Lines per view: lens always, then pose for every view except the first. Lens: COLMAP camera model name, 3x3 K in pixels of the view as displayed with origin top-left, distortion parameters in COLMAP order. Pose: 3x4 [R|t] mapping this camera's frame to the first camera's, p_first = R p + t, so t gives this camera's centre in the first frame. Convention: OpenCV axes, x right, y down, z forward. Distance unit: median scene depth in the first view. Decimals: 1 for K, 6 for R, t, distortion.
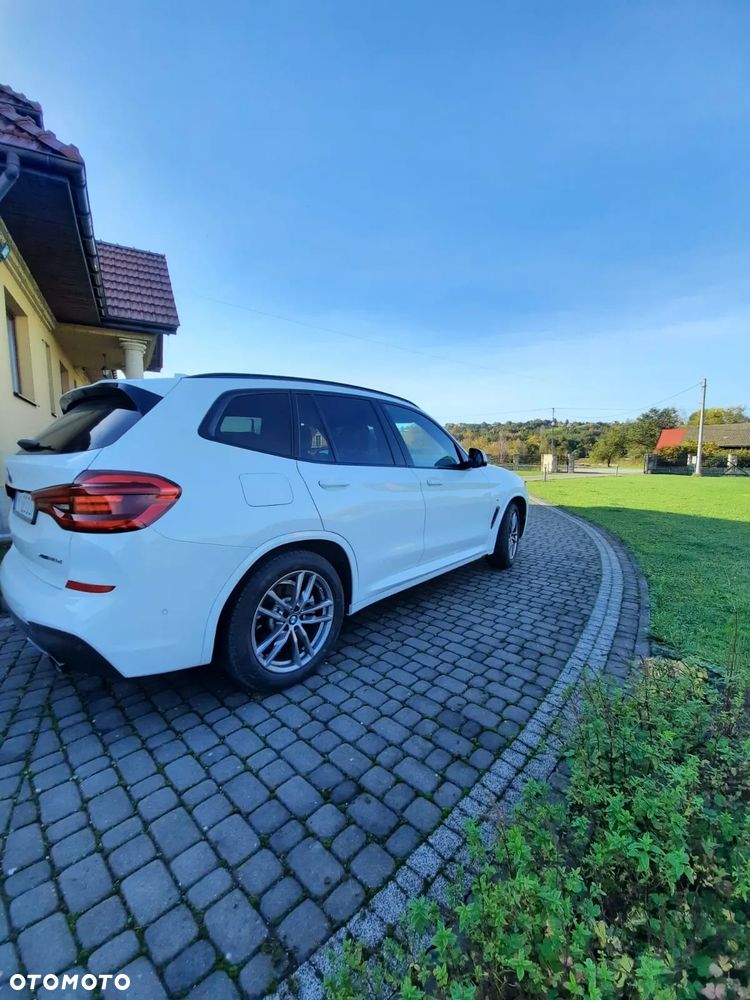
lens RADIAL K [[399.1, 0, 375.0], [0, 399.1, 500.0], [0, 0, 1]] dist [0.012308, -0.014006]
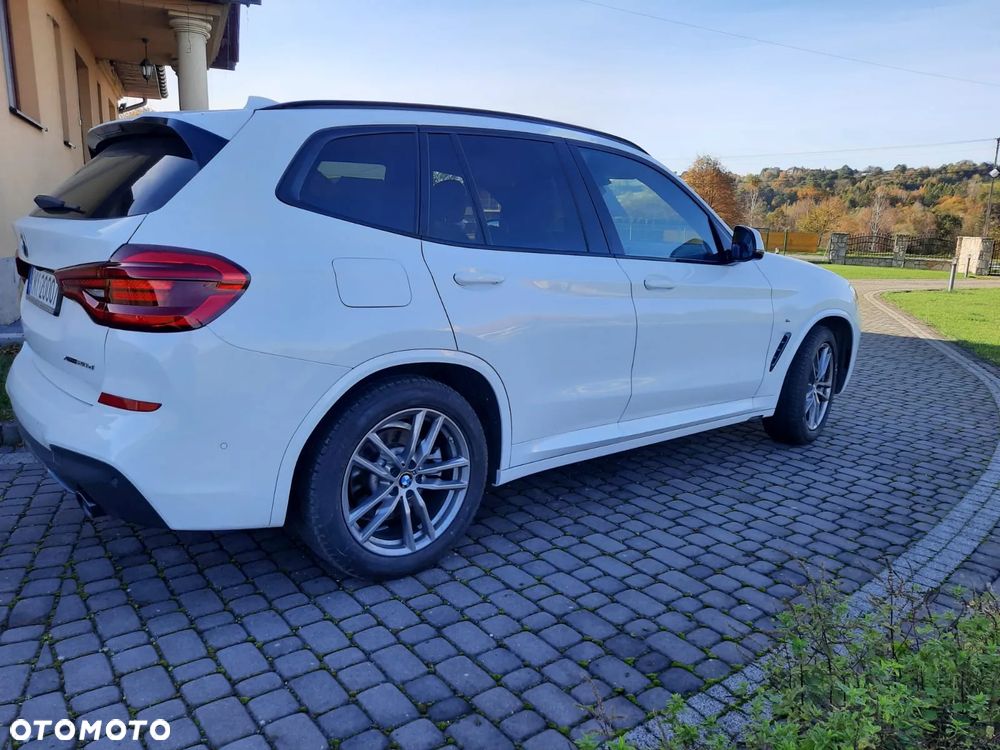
lens RADIAL K [[738.5, 0, 486.8], [0, 738.5, 369.9], [0, 0, 1]] dist [0.074931, -0.072429]
pose [[0.985133, 0.063998, -0.159431, 0.127134], [-0.051118, 0.995185, 0.083624, 0.005076], [0.164015, -0.074231, 0.983661, -0.202888]]
